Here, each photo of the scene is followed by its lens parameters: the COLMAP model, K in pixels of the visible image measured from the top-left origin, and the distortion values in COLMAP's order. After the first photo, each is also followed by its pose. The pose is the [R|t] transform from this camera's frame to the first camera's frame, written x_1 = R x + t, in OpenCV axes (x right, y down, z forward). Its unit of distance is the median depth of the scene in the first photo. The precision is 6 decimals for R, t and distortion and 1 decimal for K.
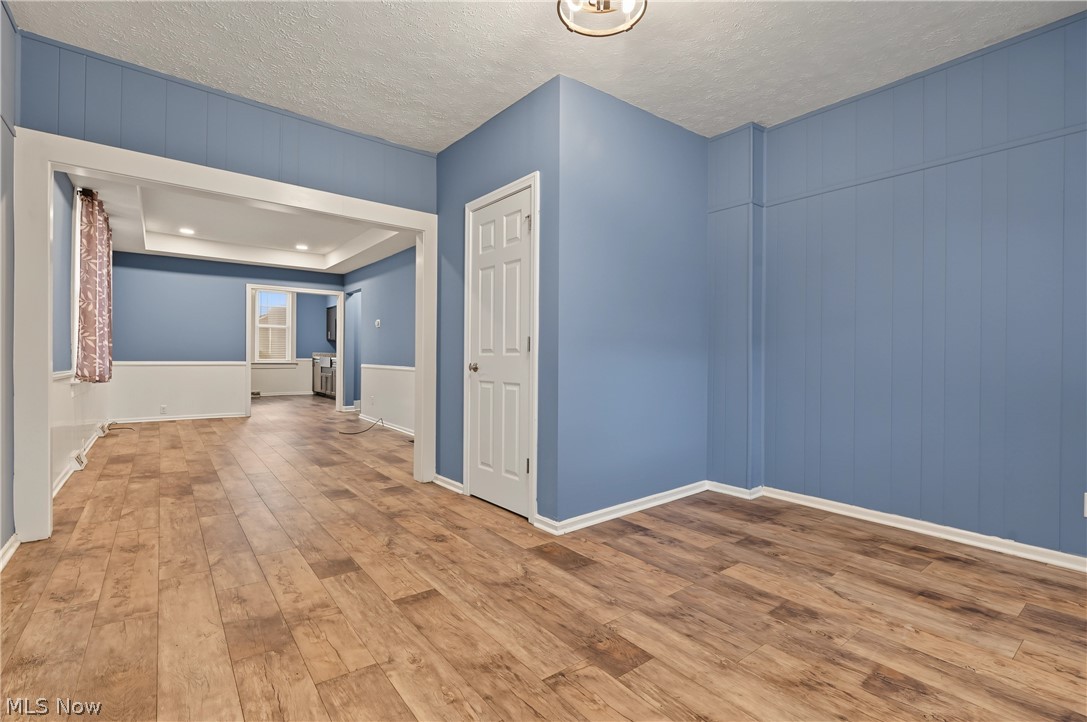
lens RADIAL K [[492.7, 0, 543.5], [0, 492.7, 364.0], [0, 0, 1]] dist [-0.002415, 0.000426]
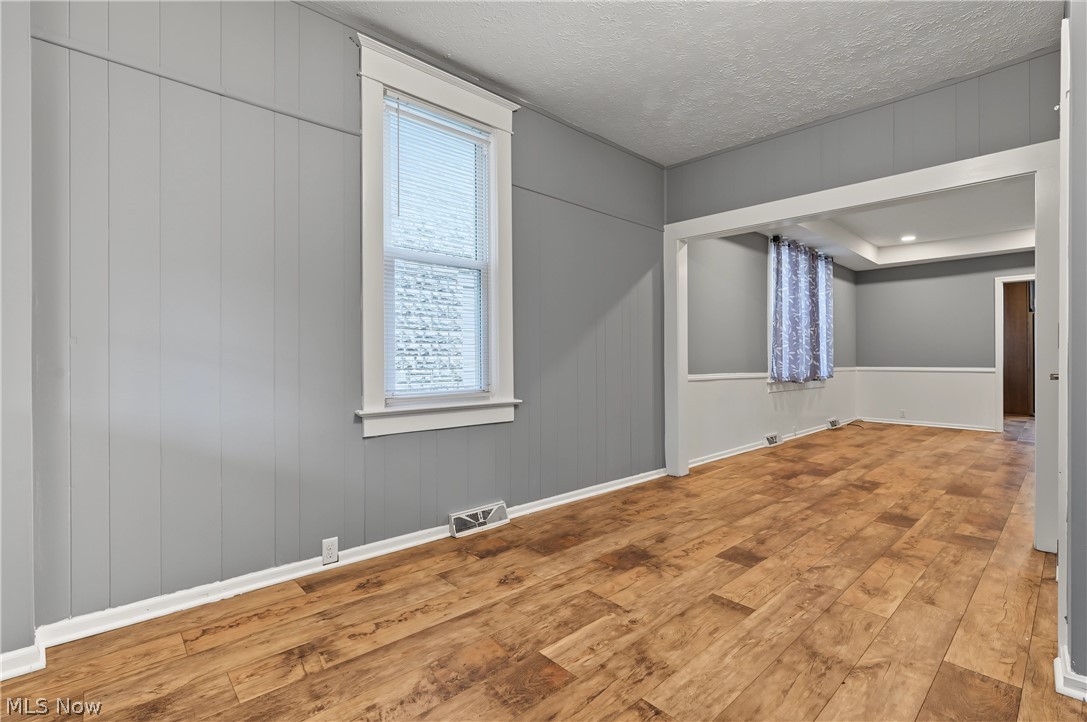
lens RADIAL K [[492.7, 0, 543.5], [0, 492.7, 364.0], [0, 0, 1]] dist [-0.002415, 0.000426]
pose [[0.088038, -0.005054, -0.996104, 0.591904], [-0.009831, 0.999934, -0.005943, 0.004567], [0.996069, 0.010316, 0.087983, 0.461835]]
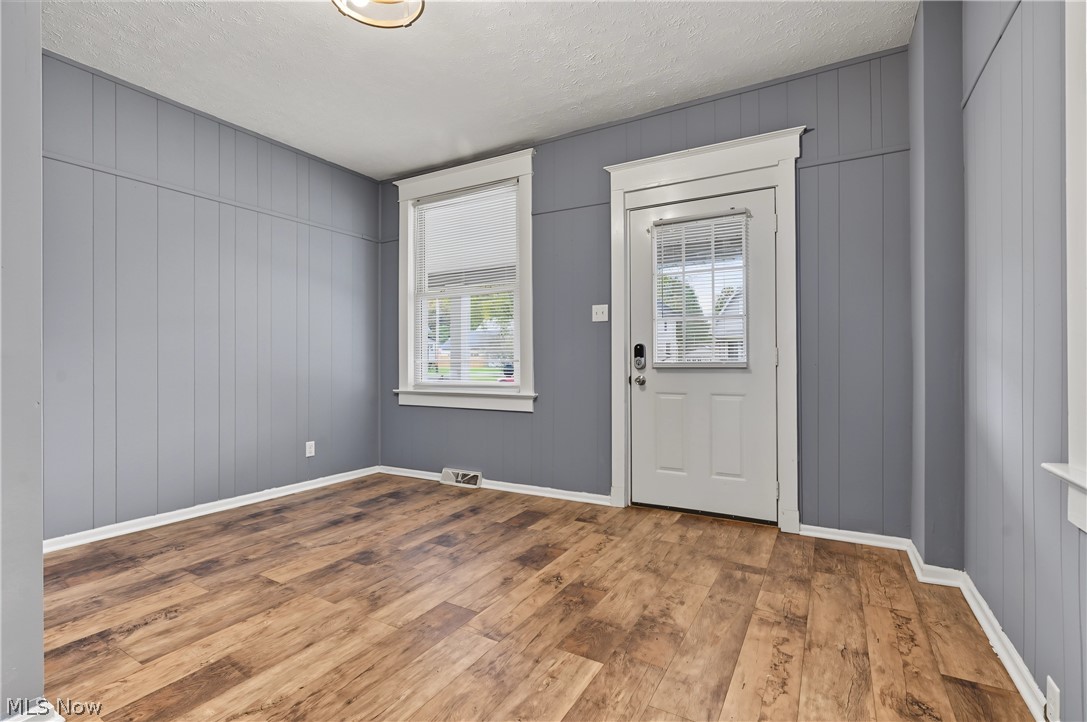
lens RADIAL K [[492.7, 0, 543.5], [0, 492.7, 364.0], [0, 0, 1]] dist [-0.002415, 0.000426]
pose [[-0.375072, -0.008708, 0.926955, -0.707707], [0.012033, 0.999826, 0.014262, -0.015420], [-0.926918, 0.016504, -0.374902, 0.847595]]
